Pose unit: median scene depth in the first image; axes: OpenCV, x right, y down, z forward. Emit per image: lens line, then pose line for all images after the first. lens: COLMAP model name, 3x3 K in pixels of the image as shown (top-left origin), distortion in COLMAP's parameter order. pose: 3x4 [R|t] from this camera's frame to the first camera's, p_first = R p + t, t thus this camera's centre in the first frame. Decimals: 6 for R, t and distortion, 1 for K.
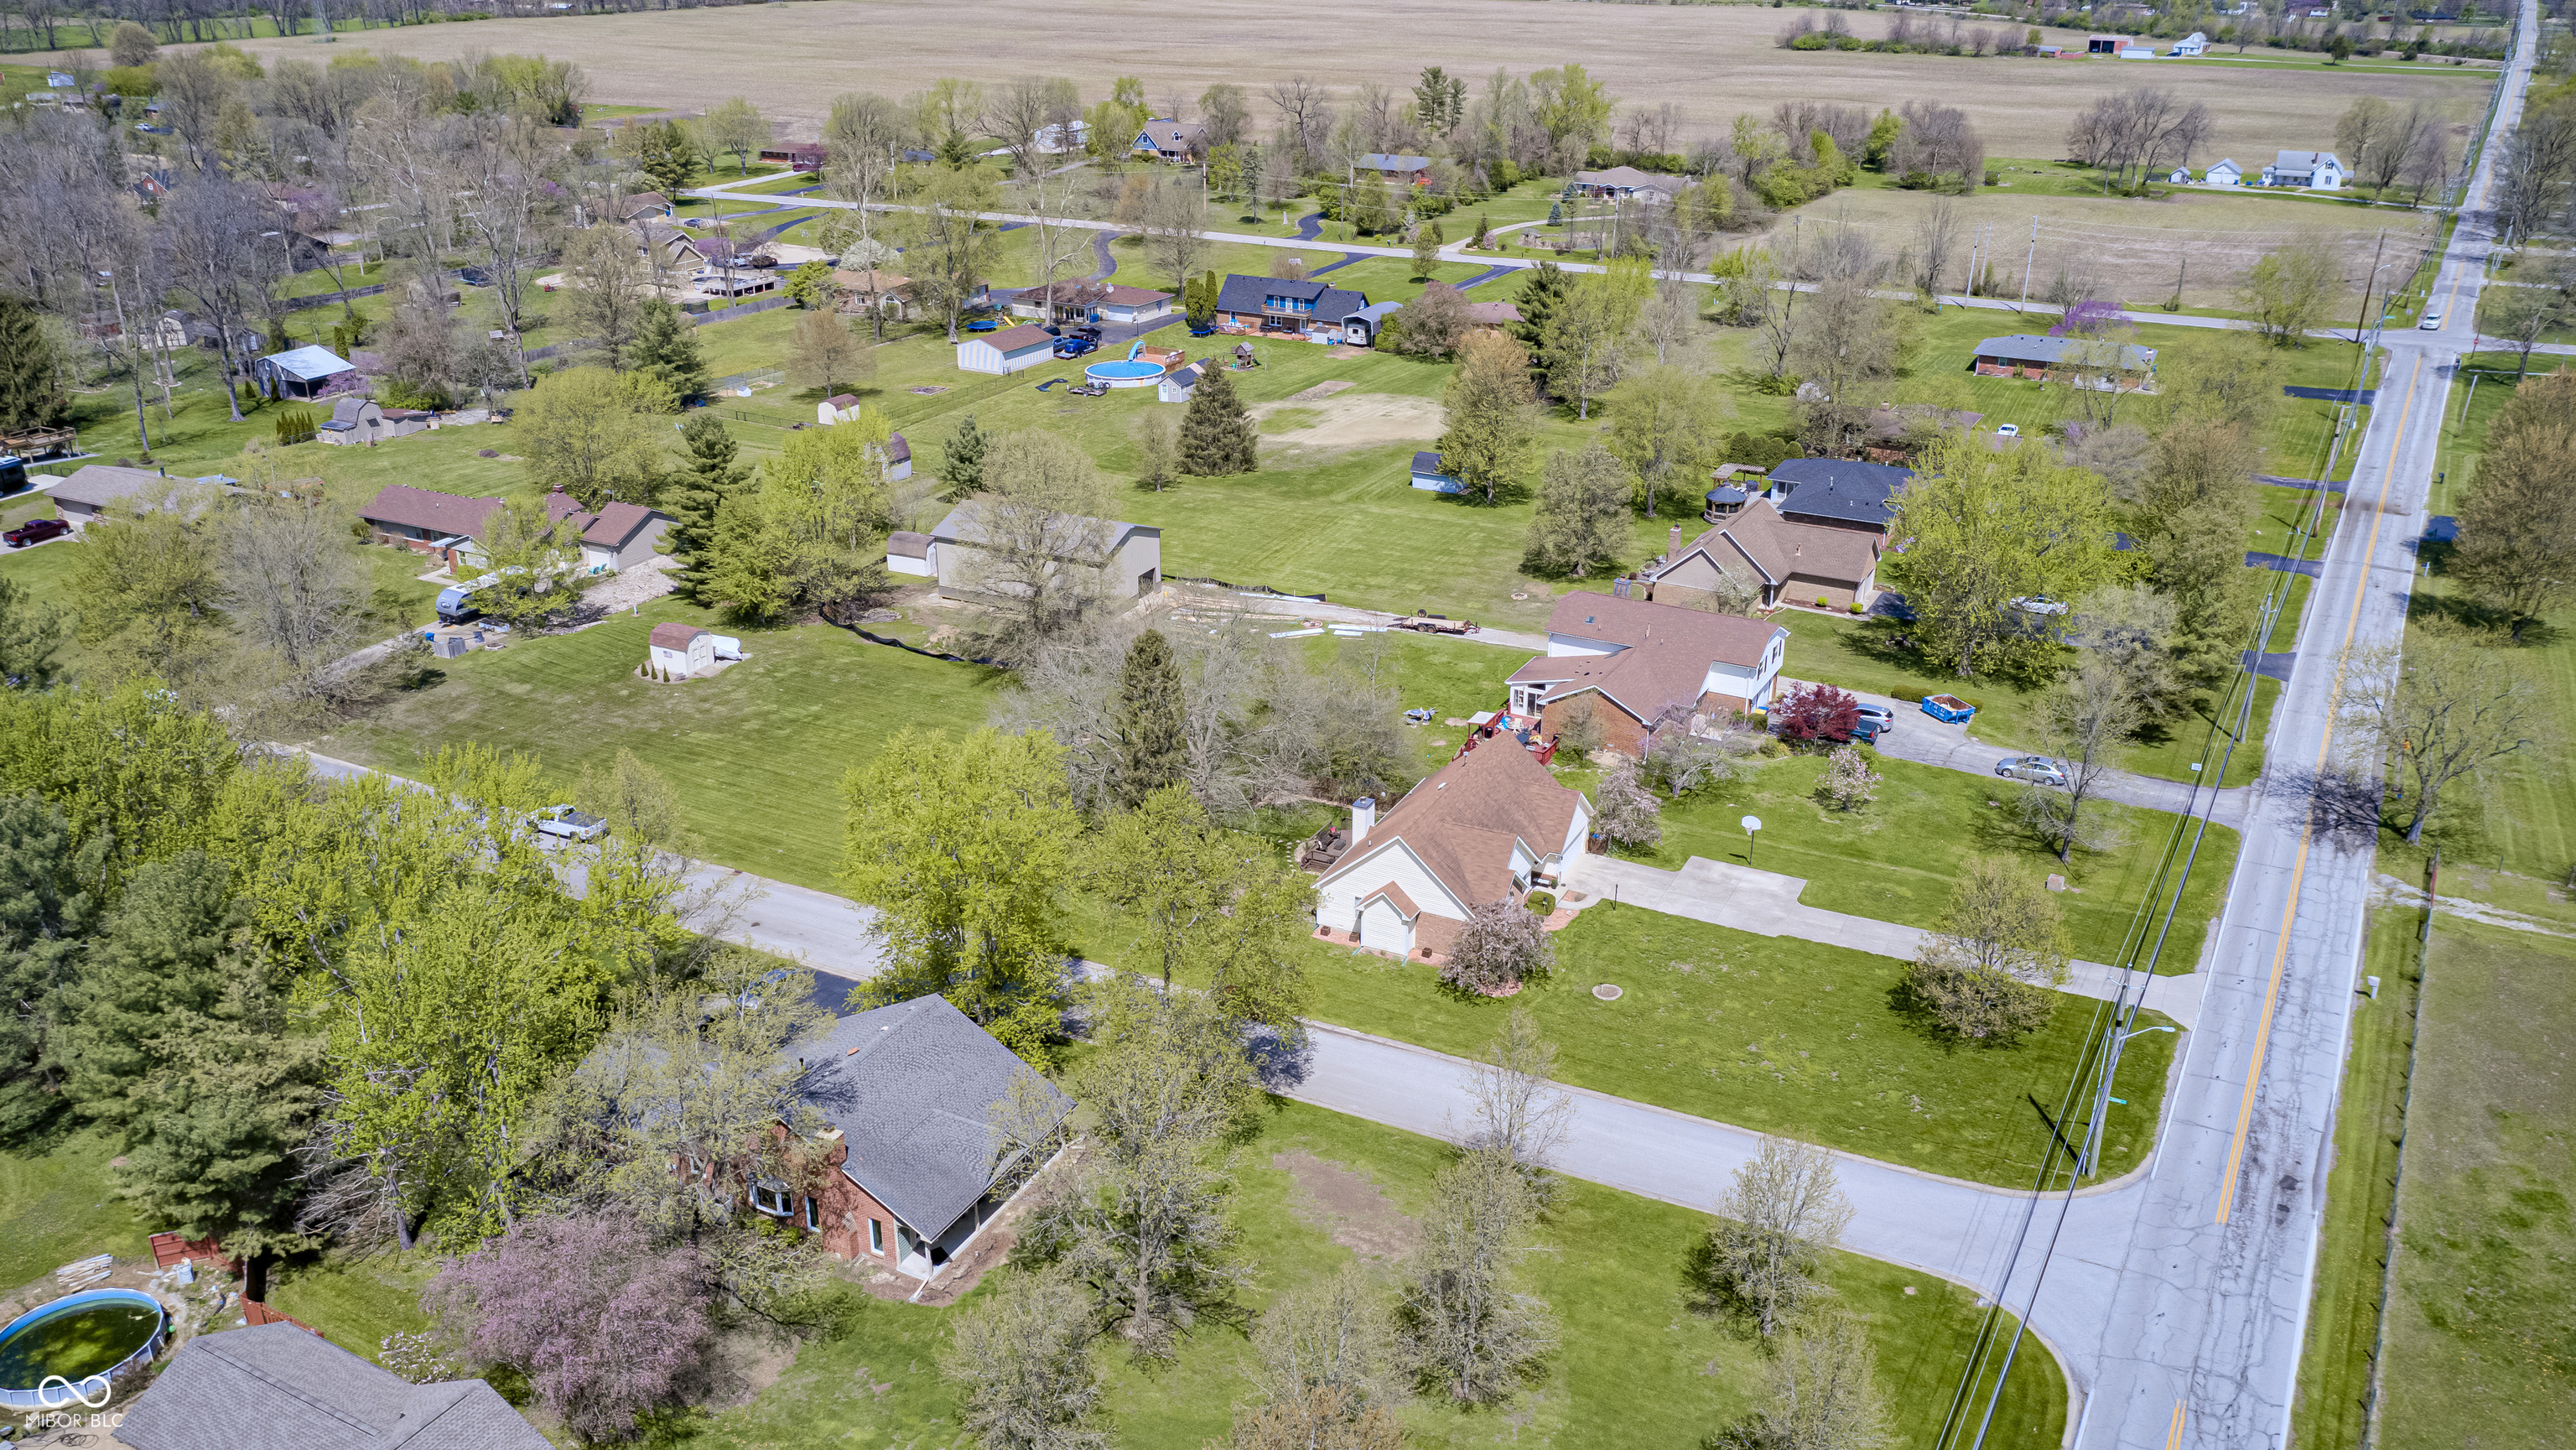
lens RADIAL K [[1982.8, 0, 1288.0], [0, 1982.8, 725.0], [0, 0, 1]] dist [-0.014327, 0.005454]
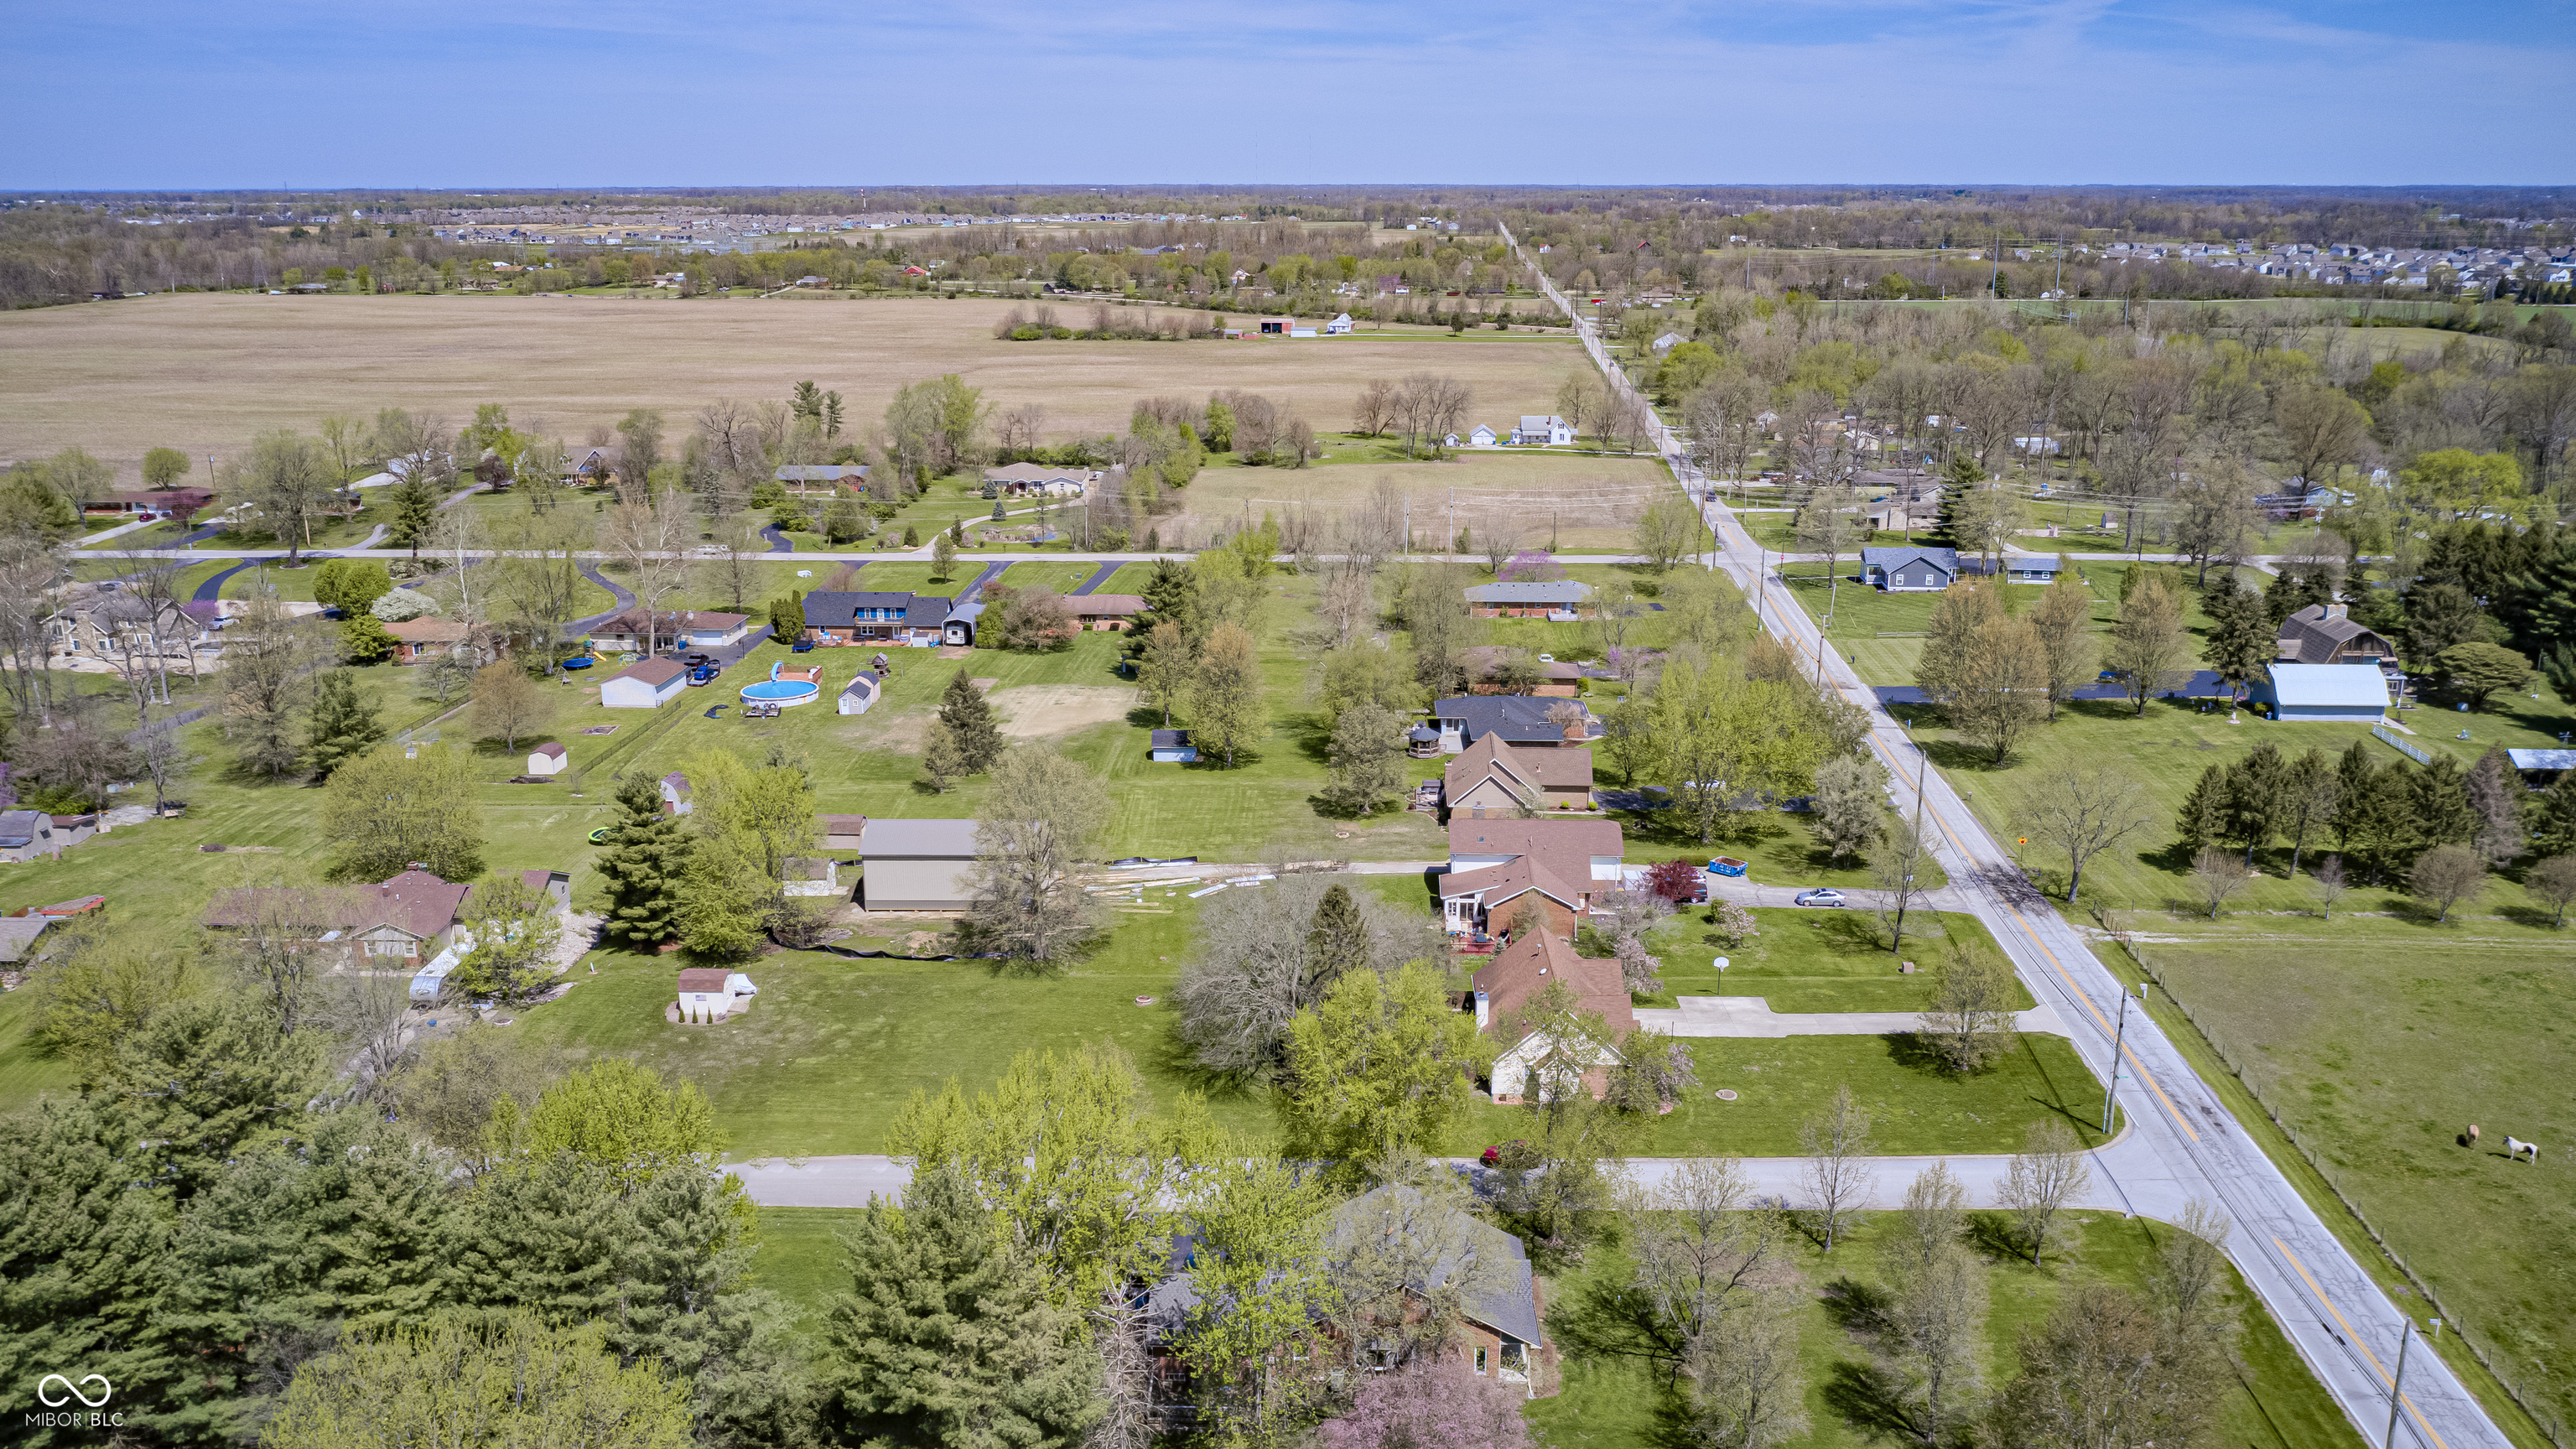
lens RADIAL K [[1982.7, 0, 1288.0], [0, 1982.7, 724.5], [0, 0, 1]] dist [-0.014327, 0.005454]
pose [[0.900510, -0.117122, 0.418765, -0.302986], [0.170368, 0.981079, -0.091966, -0.018713], [-0.400070, 0.154161, 0.903426, -0.065872]]
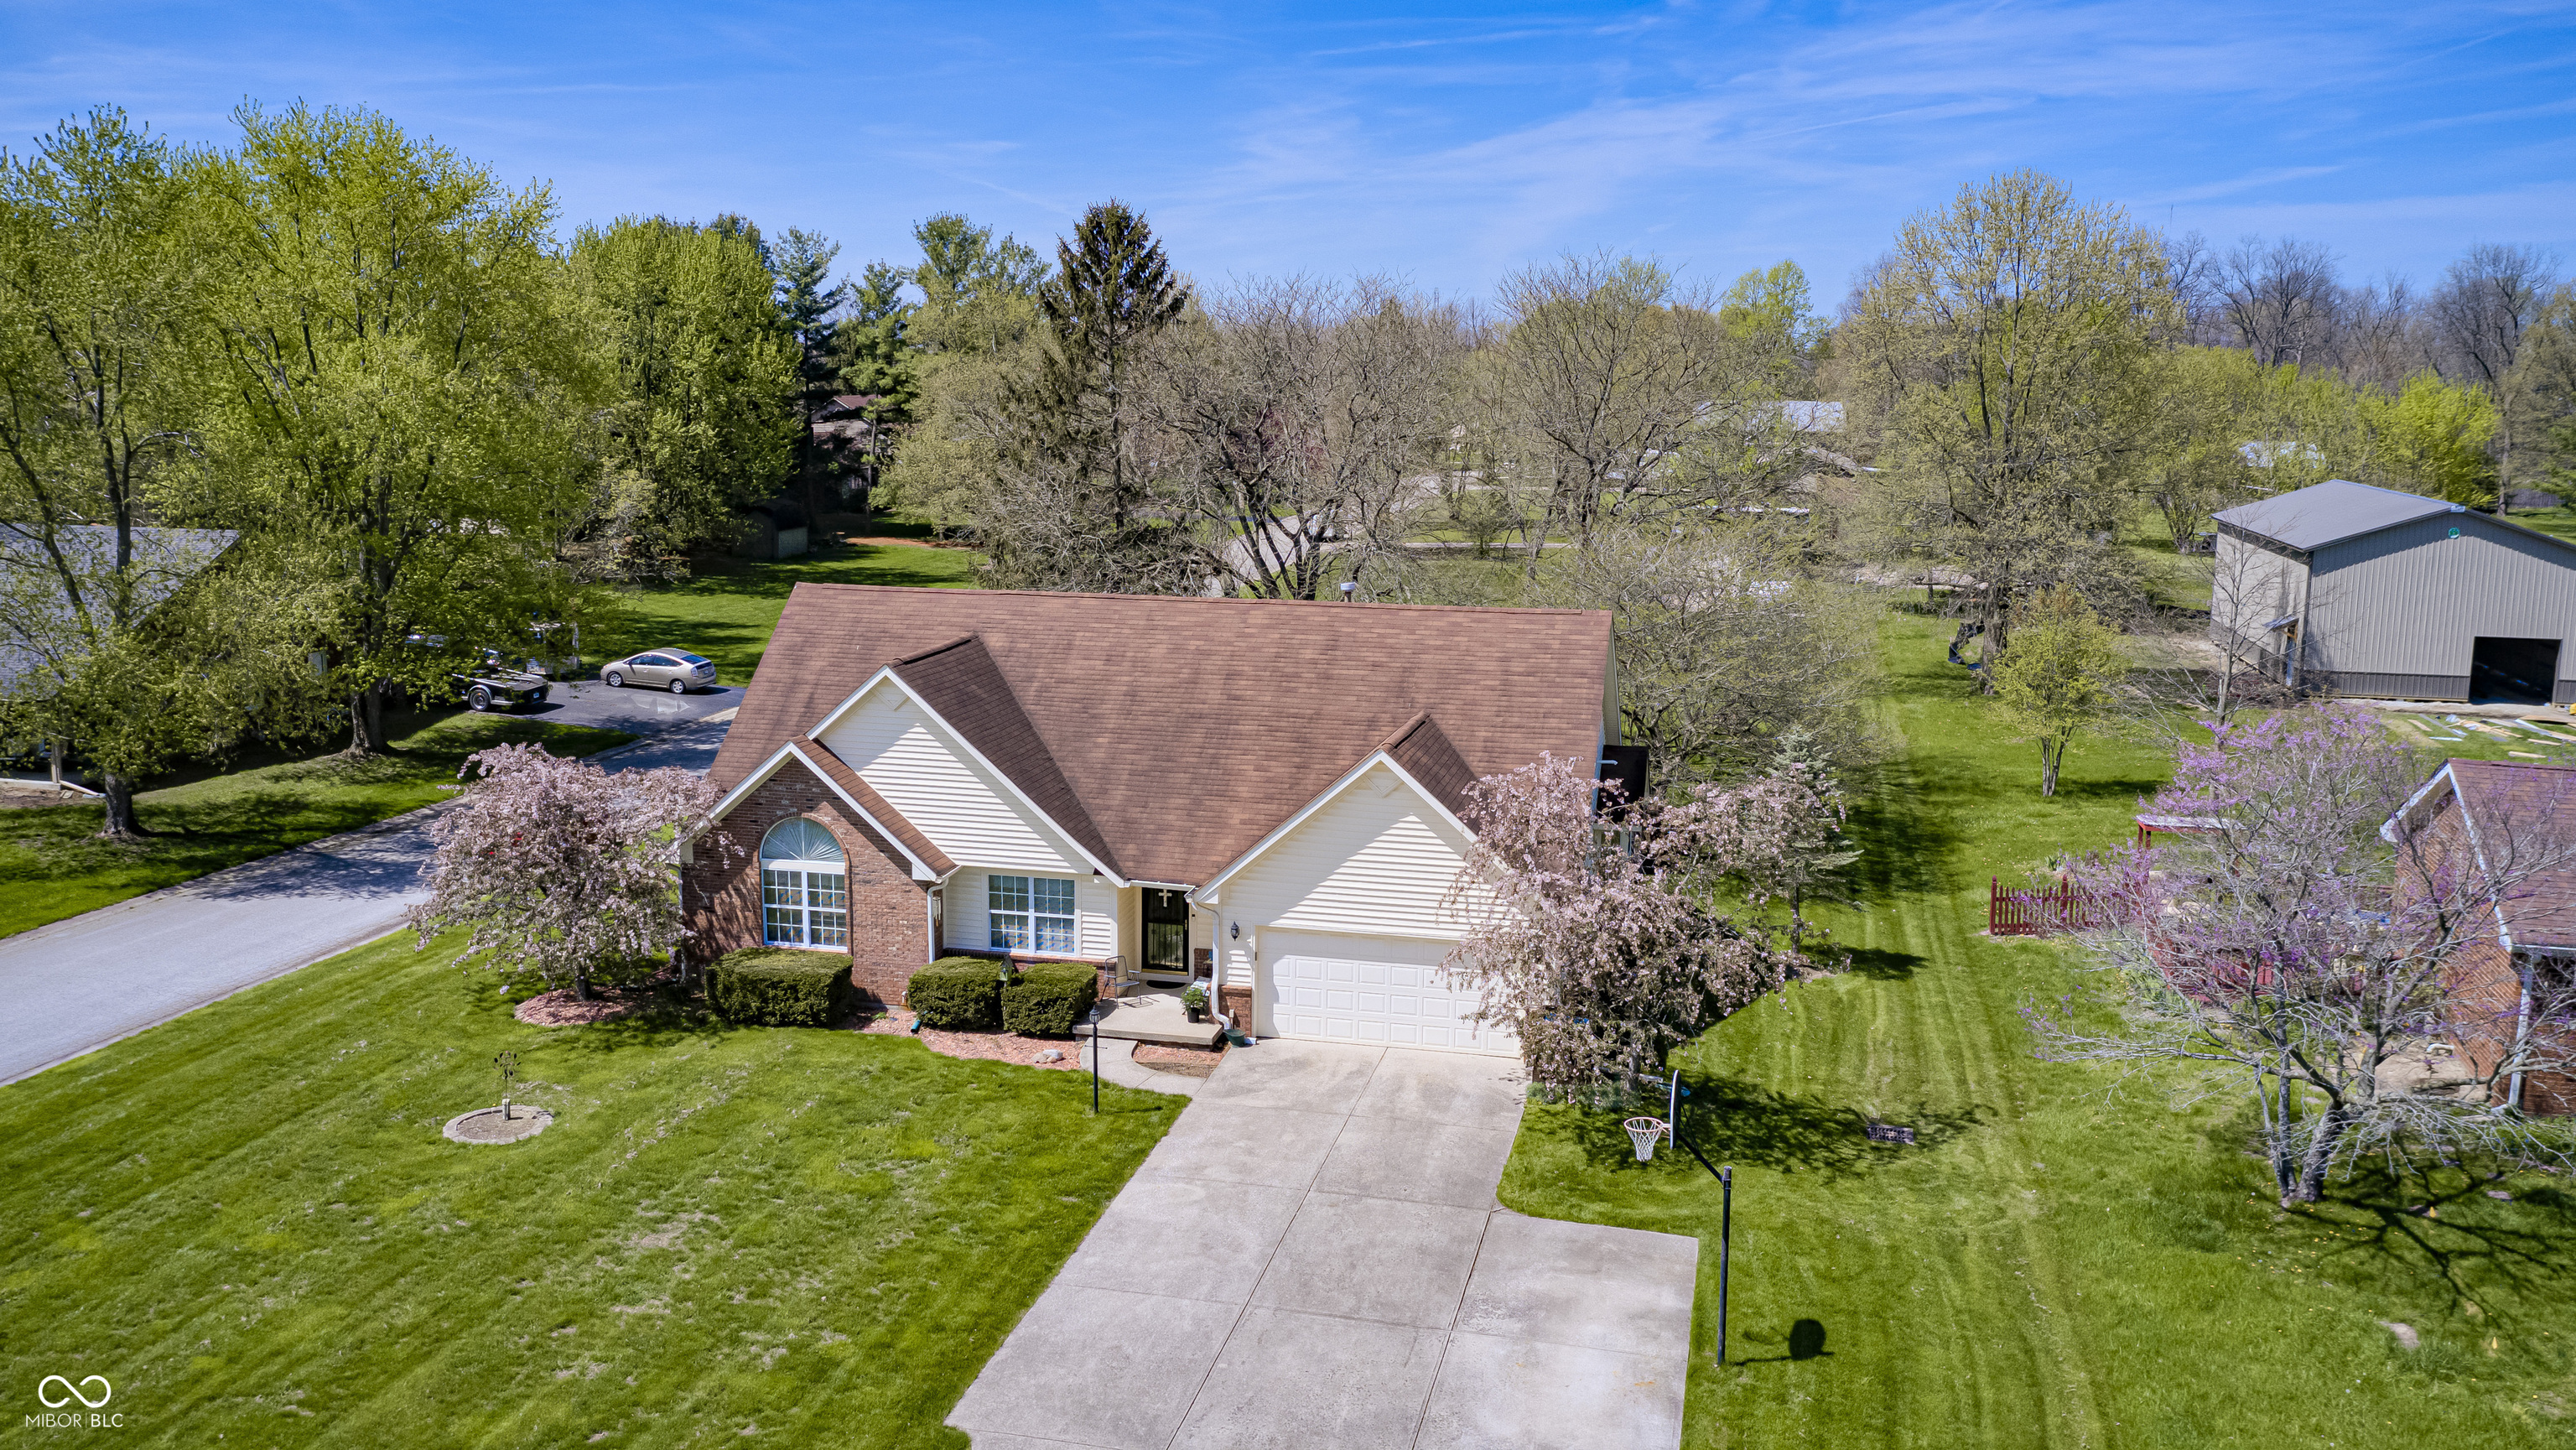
lens RADIAL K [[1982.8, 0, 1288.0], [0, 1982.8, 725.0], [0, 0, 1]] dist [-0.014327, 0.005454]
pose [[0.227933, 0.180623, -0.956777, 0.212595], [-0.381708, 0.920562, 0.082852, 0.006274], [0.895738, 0.346324, 0.278772, 0.470936]]
